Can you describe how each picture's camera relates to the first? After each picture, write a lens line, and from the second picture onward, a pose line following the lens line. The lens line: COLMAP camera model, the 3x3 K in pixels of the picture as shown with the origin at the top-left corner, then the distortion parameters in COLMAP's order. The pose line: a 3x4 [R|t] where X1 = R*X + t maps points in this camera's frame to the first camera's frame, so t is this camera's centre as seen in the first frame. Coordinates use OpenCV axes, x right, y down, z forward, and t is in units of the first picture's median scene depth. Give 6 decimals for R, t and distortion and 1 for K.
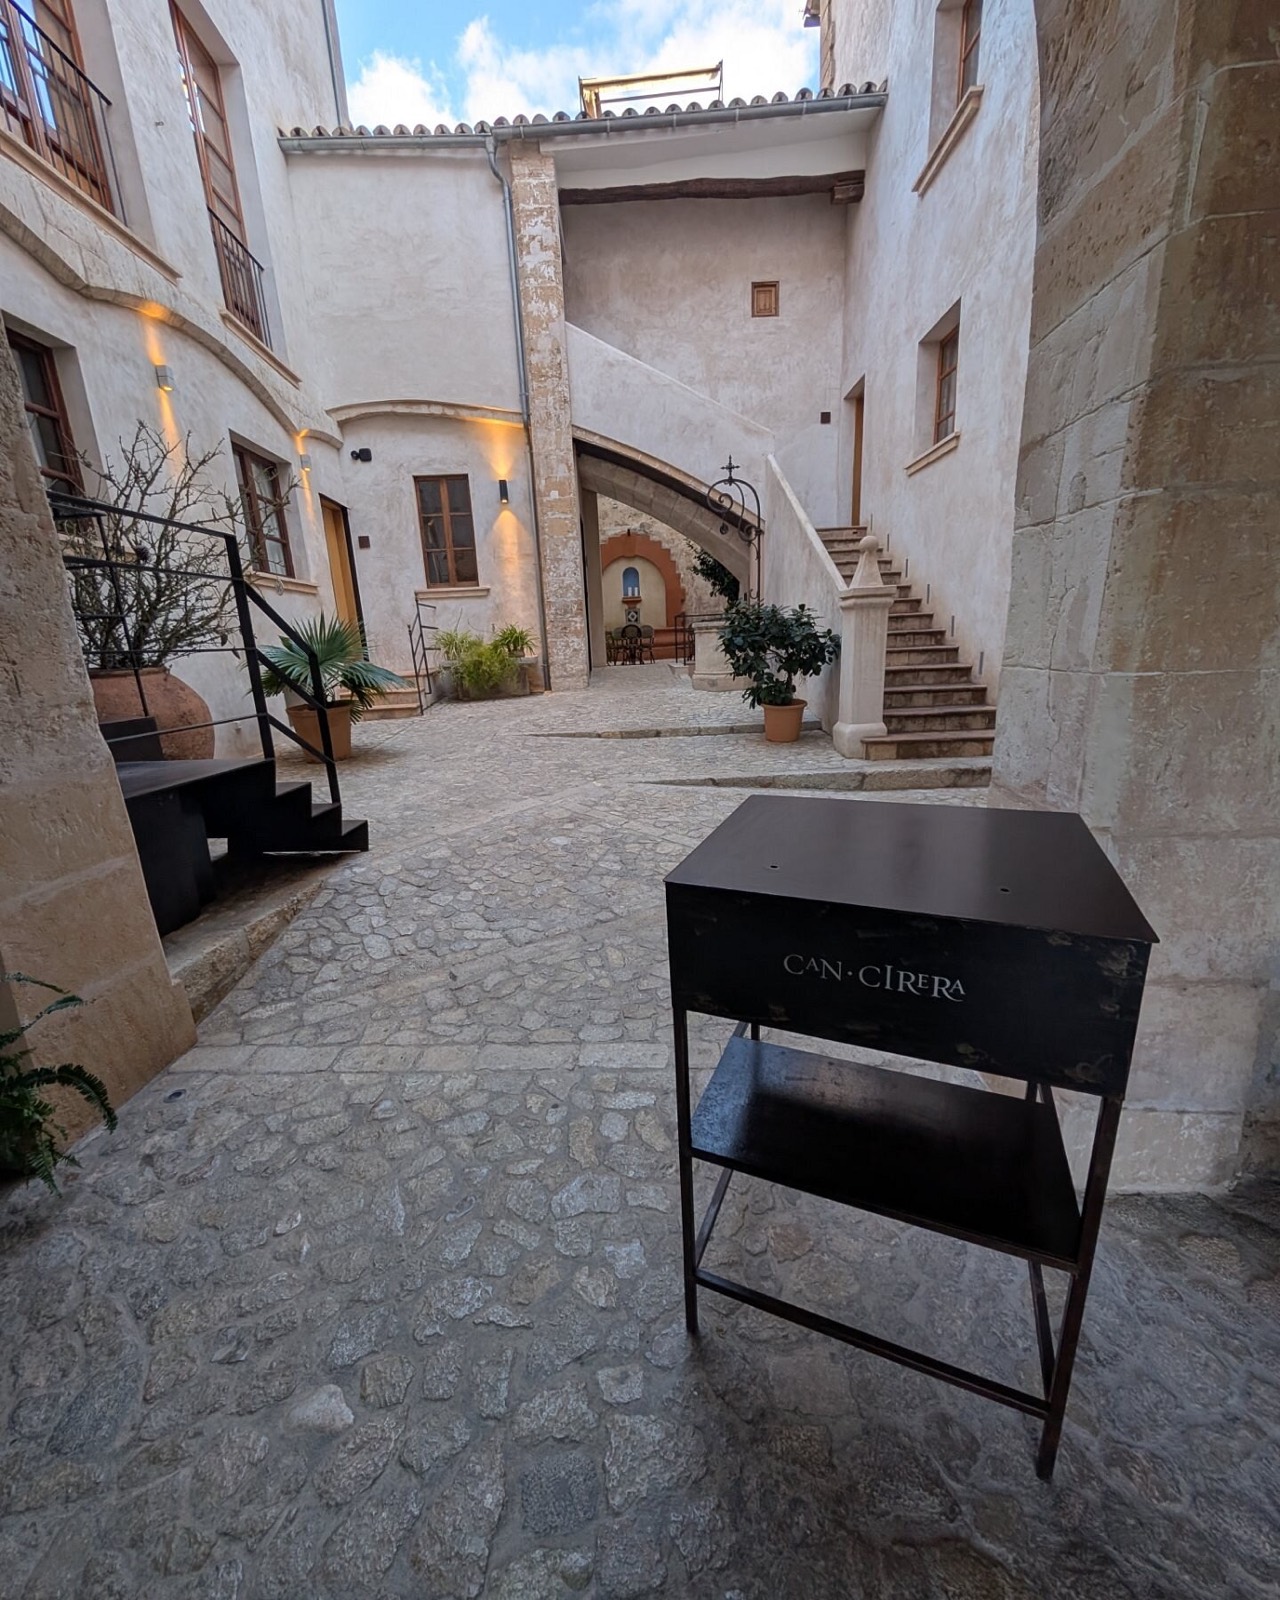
lens RADIAL K [[627.7, 0, 640.0], [0, 627.7, 800.0], [0, 0, 1]] dist [-0.001946, 0.000858]
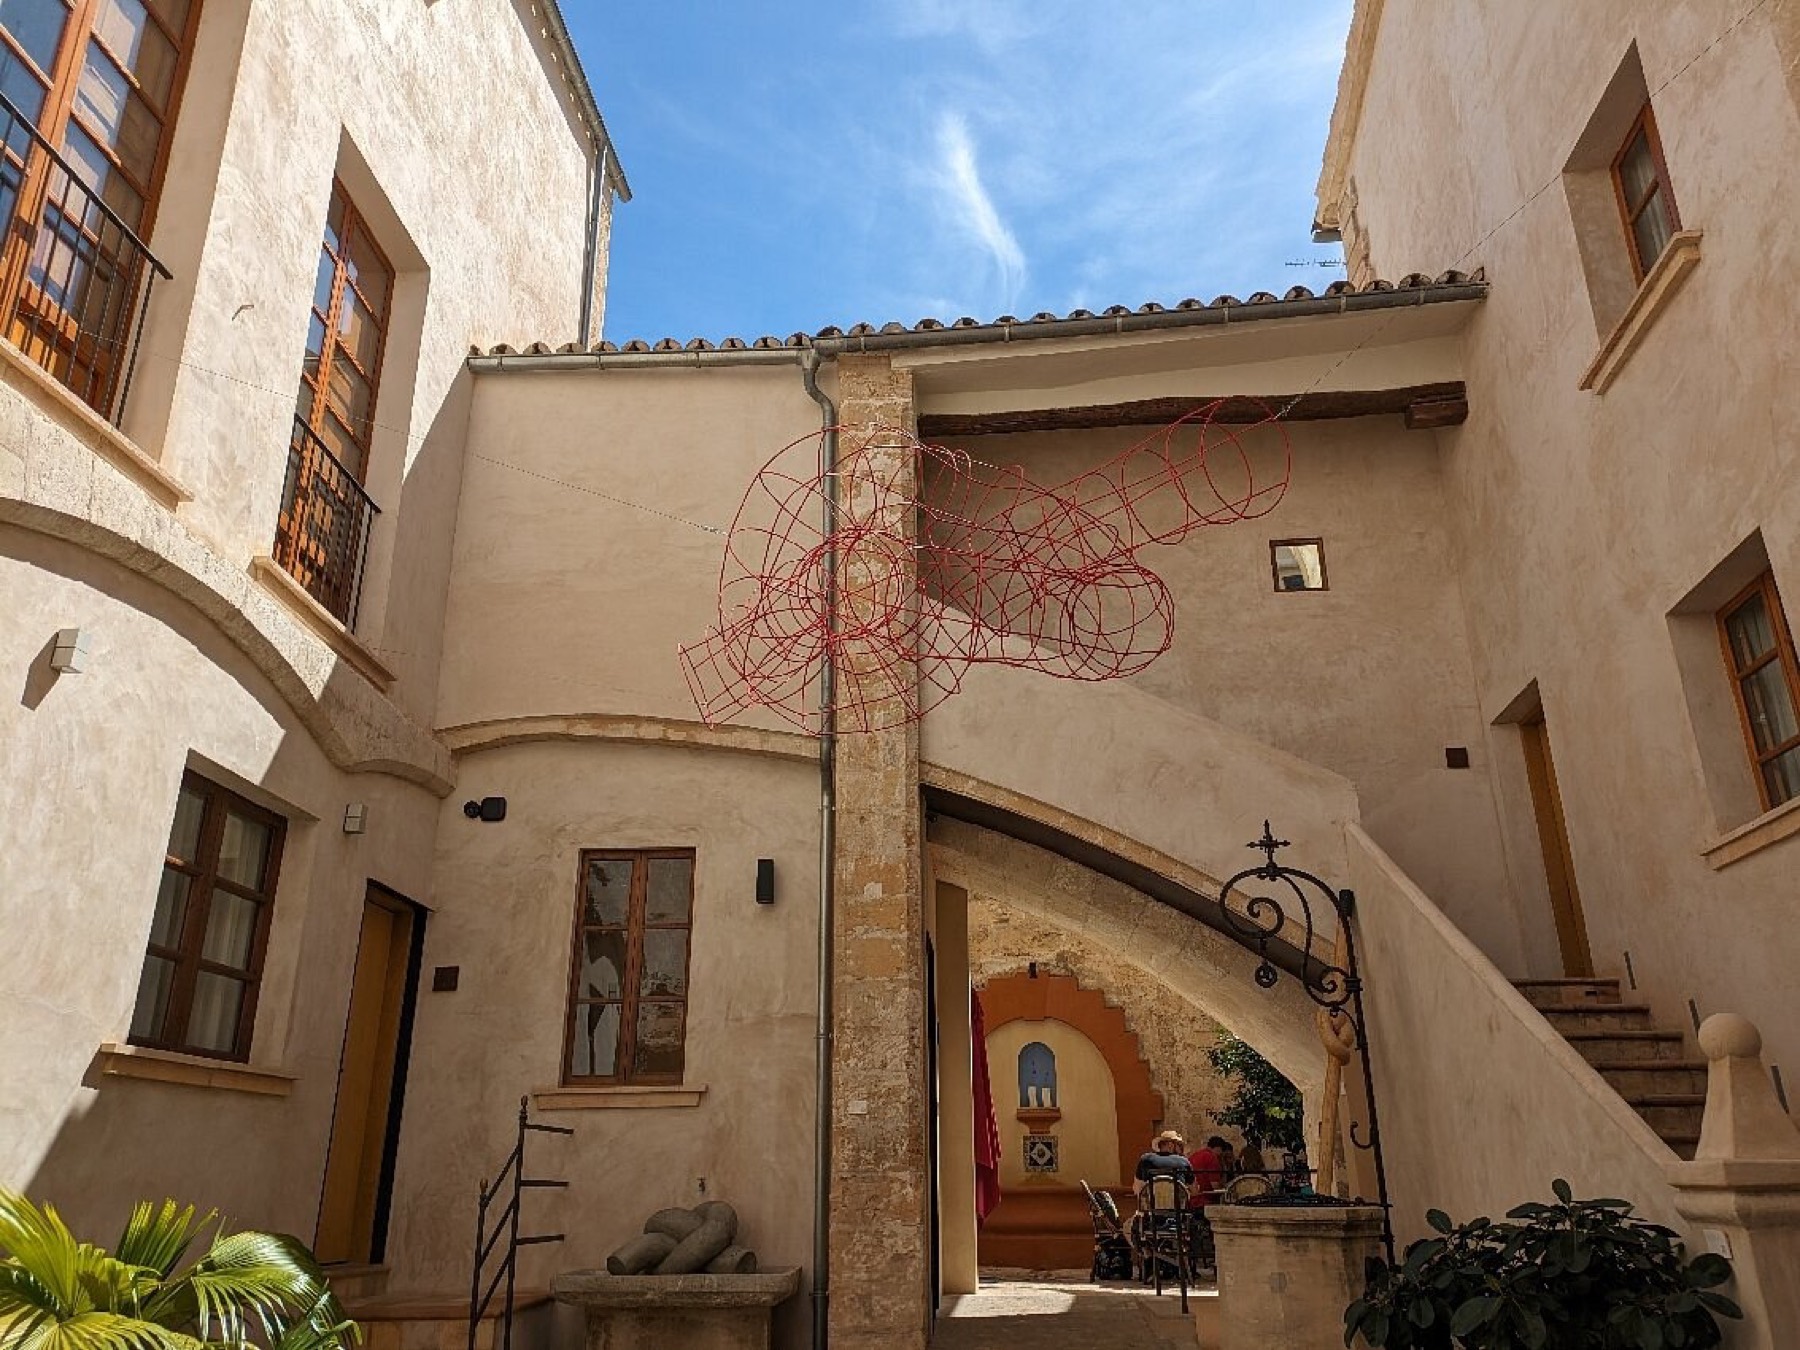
lens RADIAL K [[1334.3, 0, 851.6], [0, 1334.3, 677.8], [0, 0, 1]] dist [0.038842, -0.004550]
pose [[0.988910, -0.003480, -0.148476, -0.007540], [-0.082772, 0.817156, -0.570443, -0.059297], [0.123313, 0.576407, 0.807805, 0.127018]]
